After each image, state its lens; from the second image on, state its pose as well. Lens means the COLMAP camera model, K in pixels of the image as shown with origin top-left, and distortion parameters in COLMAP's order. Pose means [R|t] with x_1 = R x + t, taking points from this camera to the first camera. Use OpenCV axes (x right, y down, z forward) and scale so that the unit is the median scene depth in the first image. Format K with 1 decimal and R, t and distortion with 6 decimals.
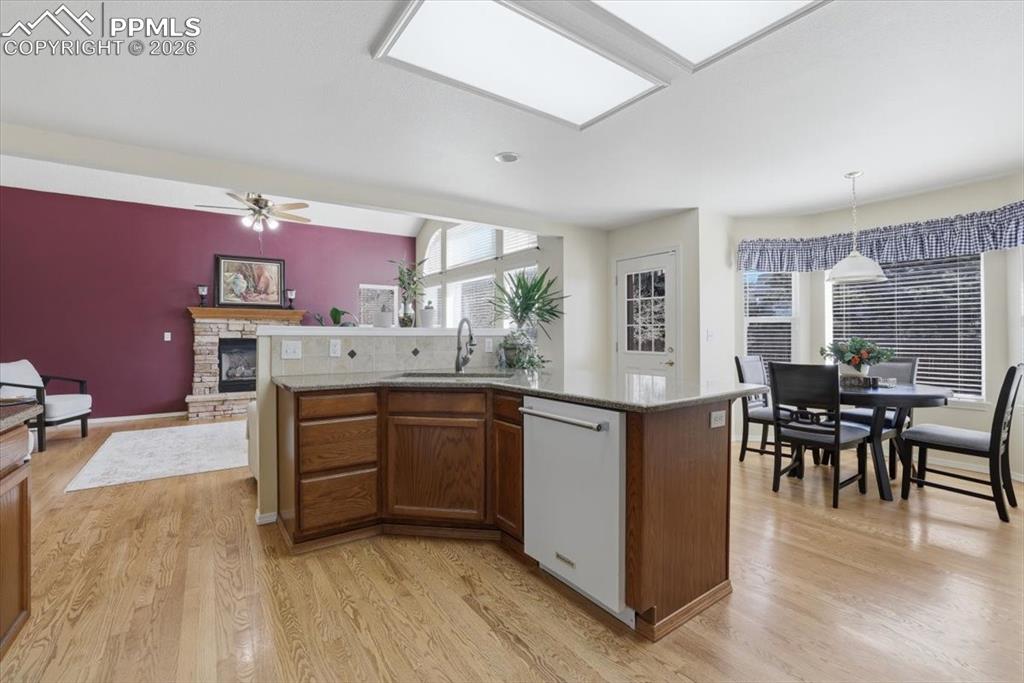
lens RADIAL K [[443.7, 0, 508.3], [0, 443.7, 336.6], [0, 0, 1]] dist [-0.036717, 0.007877]
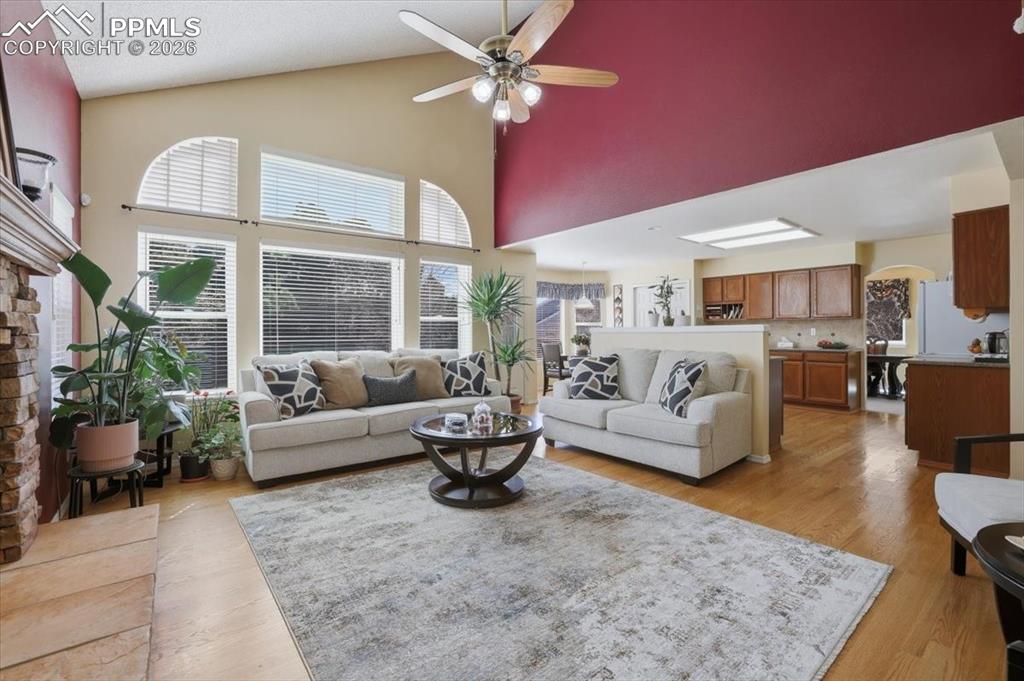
lens RADIAL K [[443.7, 0, 505.9], [0, 443.7, 333.9], [0, 0, 1]] dist [-0.036717, 0.007877]
pose [[-0.046624, -0.001277, 0.998912, -0.845849], [0.006461, 0.999978, 0.001580, -0.000149], [-0.998892, 0.006528, -0.046615, 0.828777]]
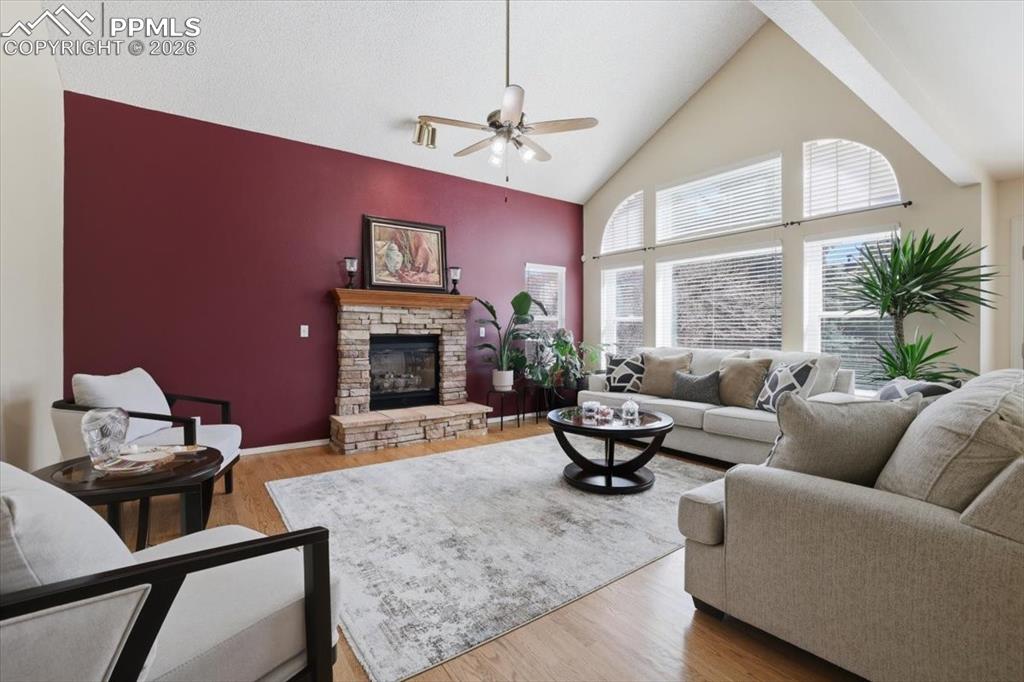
lens RADIAL K [[443.7, 0, 512.1], [0, 443.7, 335.7], [0, 0, 1]] dist [-0.036717, 0.007877]
pose [[0.999655, 0.004355, 0.025892, -0.462056], [-0.004543, 0.999964, 0.007199, 0.000738], [-0.025860, -0.007314, 0.999639, 0.289617]]
